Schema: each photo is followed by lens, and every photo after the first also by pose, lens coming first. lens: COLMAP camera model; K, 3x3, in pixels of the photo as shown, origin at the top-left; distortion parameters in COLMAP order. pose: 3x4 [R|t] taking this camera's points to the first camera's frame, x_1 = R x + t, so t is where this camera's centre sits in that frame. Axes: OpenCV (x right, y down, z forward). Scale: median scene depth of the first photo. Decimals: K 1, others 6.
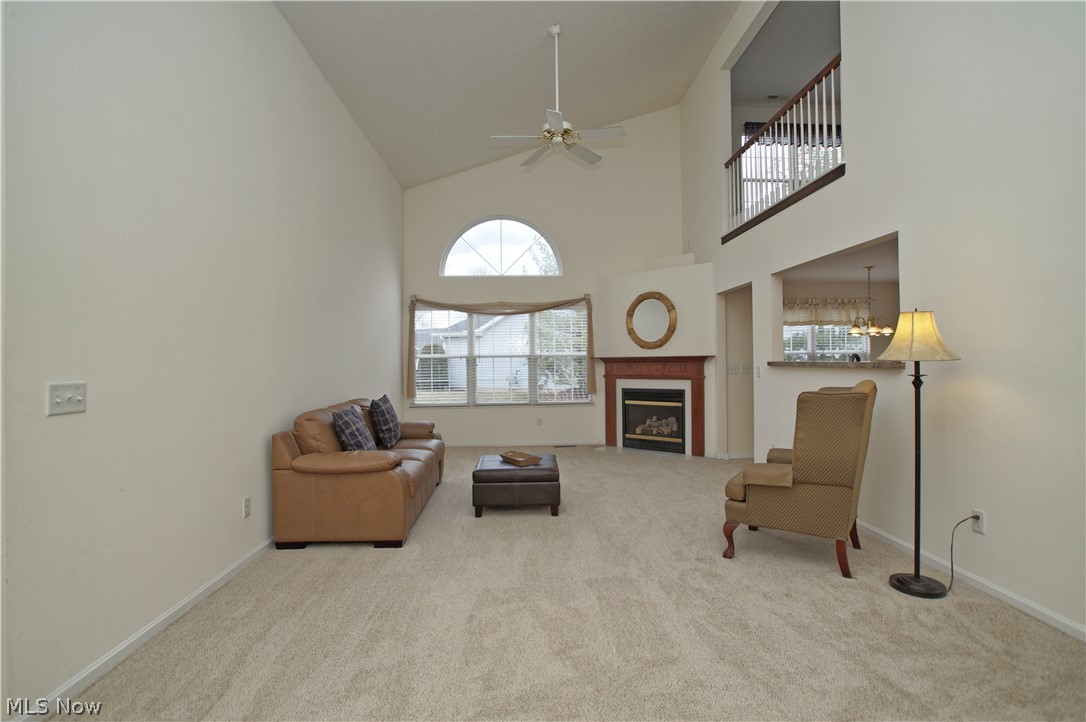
lens RADIAL K [[525.4, 0, 535.6], [0, 525.4, 364.8], [0, 0, 1]] dist [-0.052347, 0.021838]
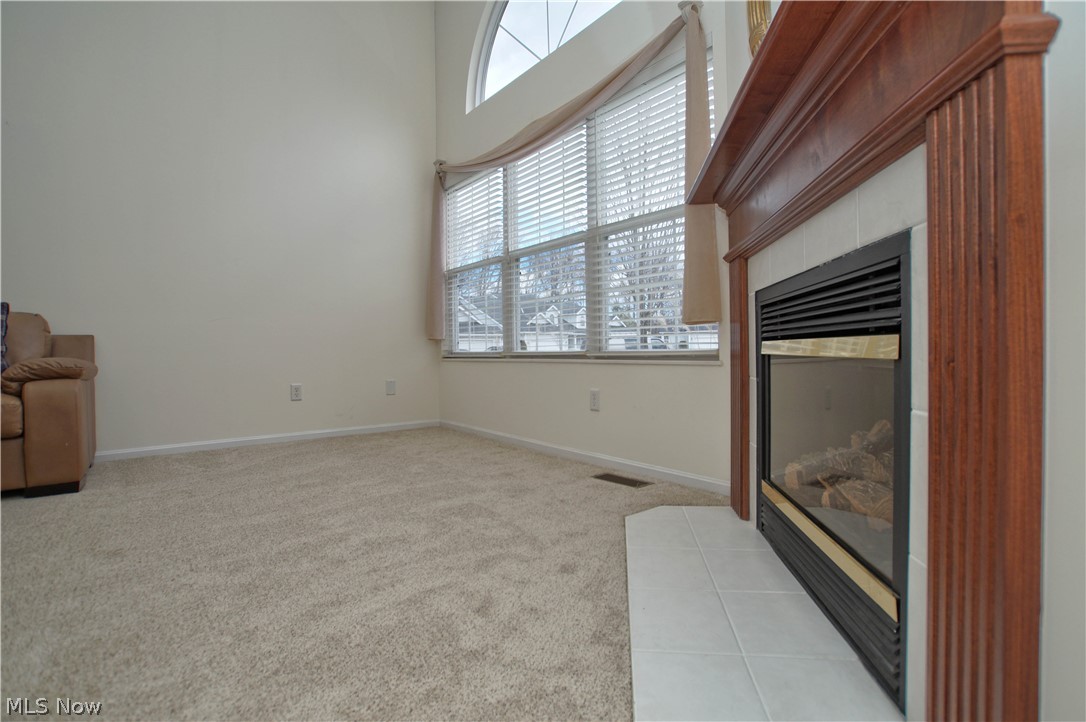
lens RADIAL K [[525.4, 0, 535.6], [0, 525.4, 364.8], [0, 0, 1]] dist [-0.052347, 0.021838]
pose [[0.596559, 0.024406, -0.802198, 0.347293], [0.016255, 0.998965, 0.042481, 0.076779], [0.802404, -0.038382, 0.595545, 0.889835]]
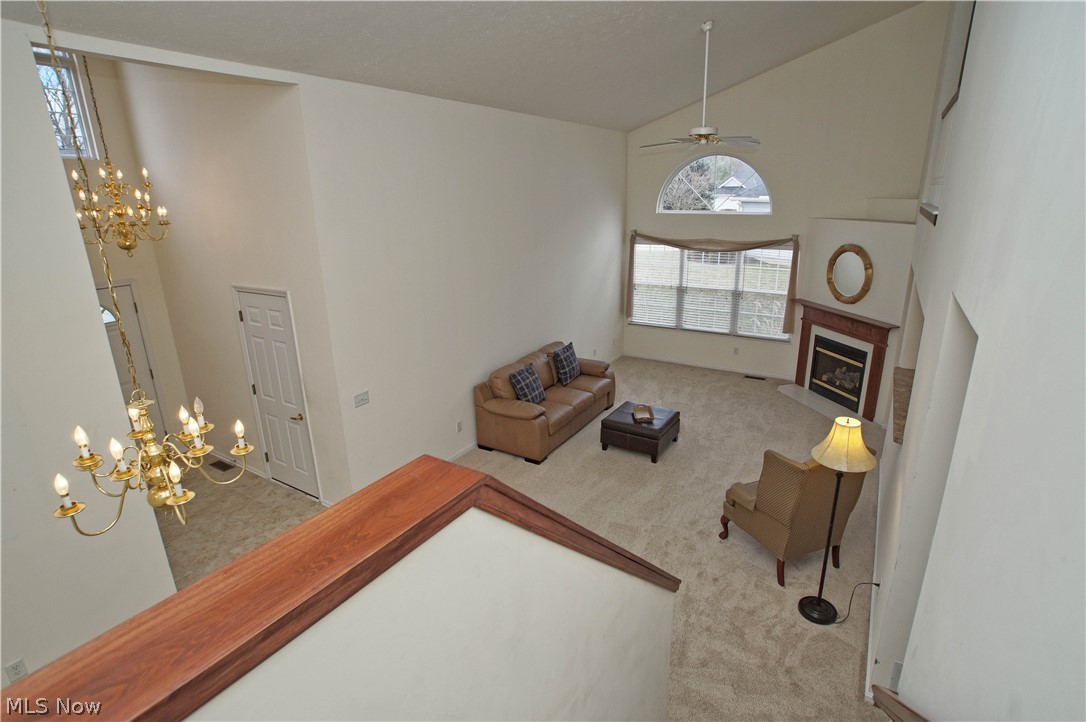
lens RADIAL K [[525.4, 0, 535.6], [0, 525.4, 364.8], [0, 0, 1]] dist [-0.052347, 0.021838]
pose [[0.825144, 0.158024, -0.542370, 0.313505], [0.015015, 0.953606, 0.300684, -0.241422], [0.564723, -0.256251, 0.784489, -0.122305]]
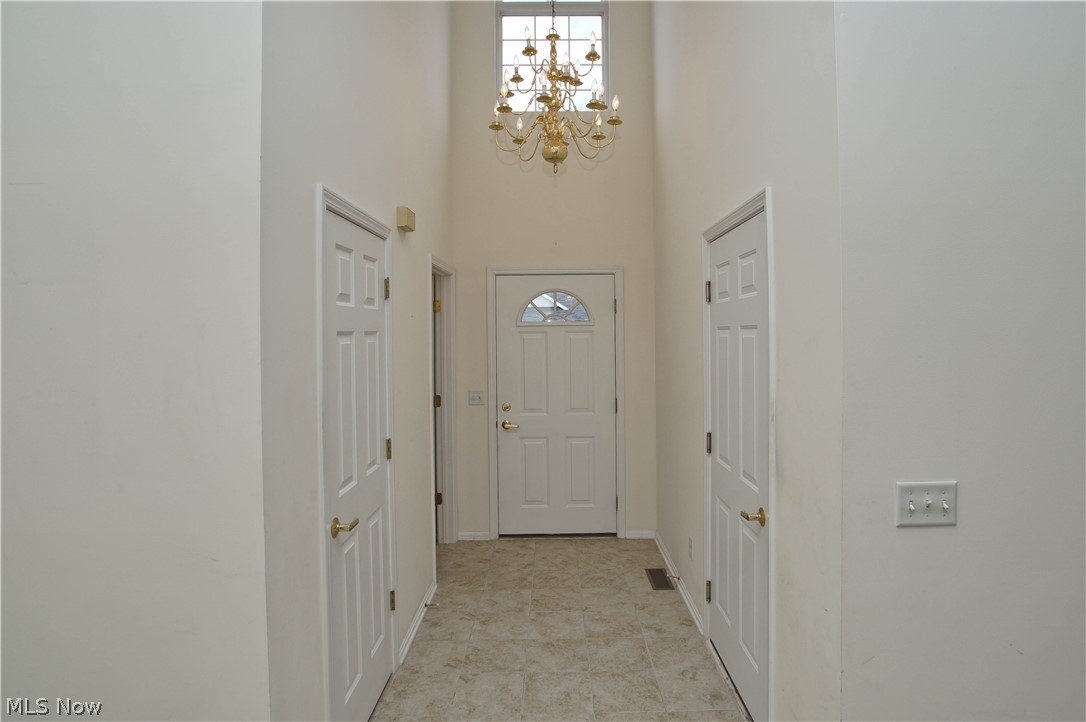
lens RADIAL K [[597.6, 0, 540.1], [0, 597.6, 337.3], [0, 0, 1]] dist [-0.027129, -0.000237]
pose [[-0.043226, 0.024408, -0.998767, -0.024280], [0.012578, 0.999636, 0.023885, -0.058054], [0.998986, -0.011530, -0.043517, 0.150495]]
